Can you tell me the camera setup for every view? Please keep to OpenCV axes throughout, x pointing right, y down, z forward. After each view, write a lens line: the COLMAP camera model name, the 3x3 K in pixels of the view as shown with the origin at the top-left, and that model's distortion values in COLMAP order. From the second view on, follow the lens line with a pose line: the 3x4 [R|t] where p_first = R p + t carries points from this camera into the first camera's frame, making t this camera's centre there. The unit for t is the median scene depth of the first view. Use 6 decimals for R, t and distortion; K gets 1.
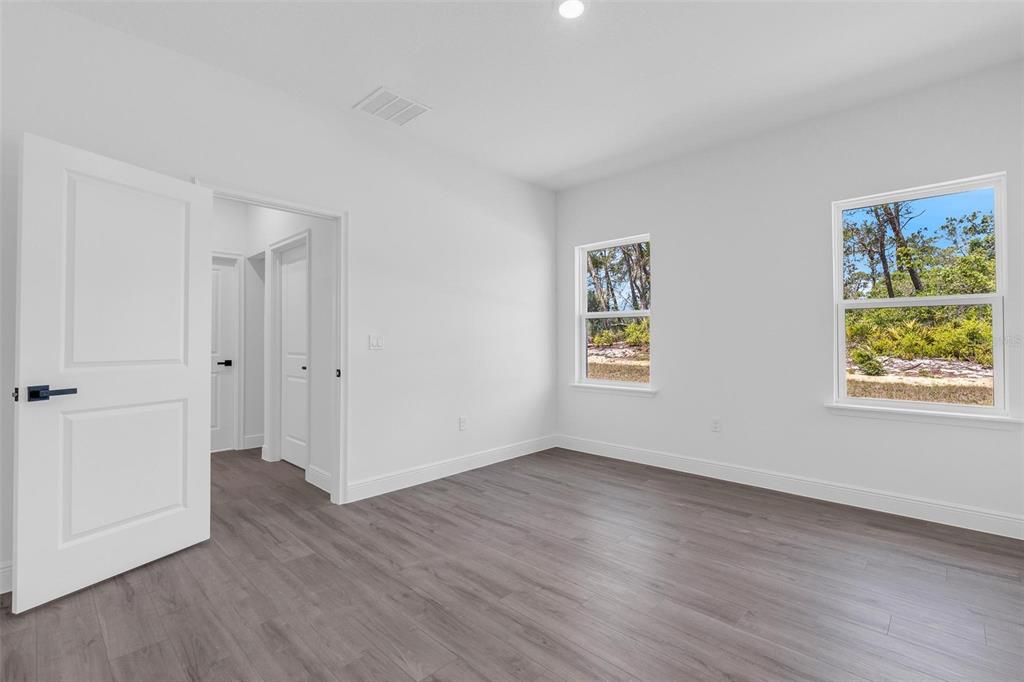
lens RADIAL K [[462.1, 0, 511.7], [0, 462.1, 335.7], [0, 0, 1]] dist [-0.001019, 0.000207]
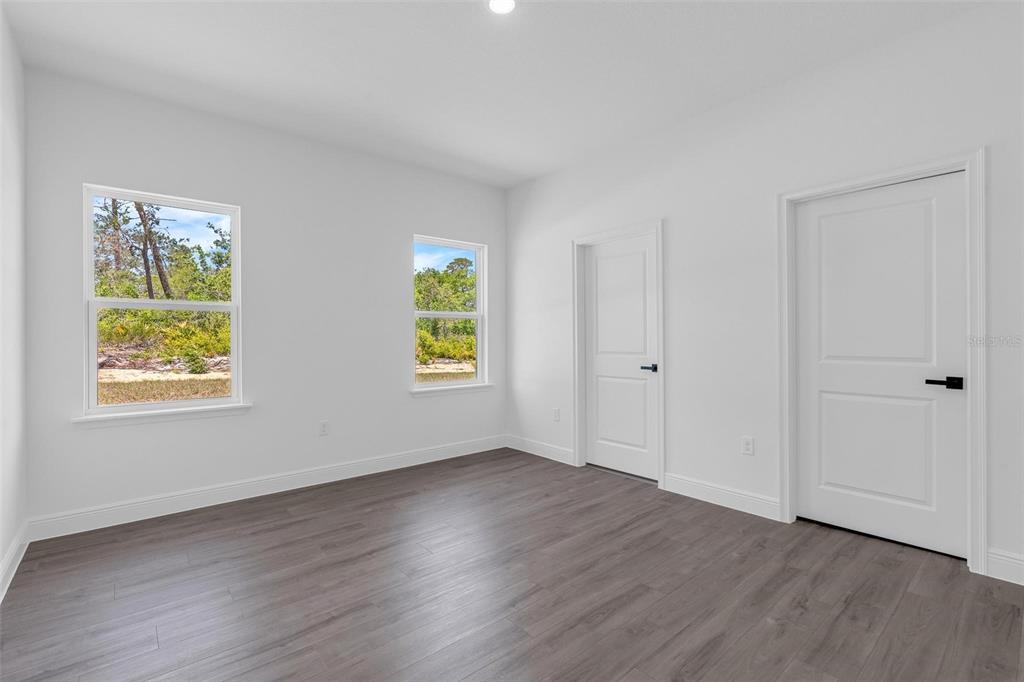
lens RADIAL K [[462.1, 0, 511.7], [0, 462.1, 335.7], [0, 0, 1]] dist [-0.001019, 0.000207]
pose [[0.110440, 0.002913, 0.993879, -0.485558], [-0.005096, 0.999984, -0.002364, -0.002722], [-0.993870, -0.004803, 0.110453, 0.498883]]
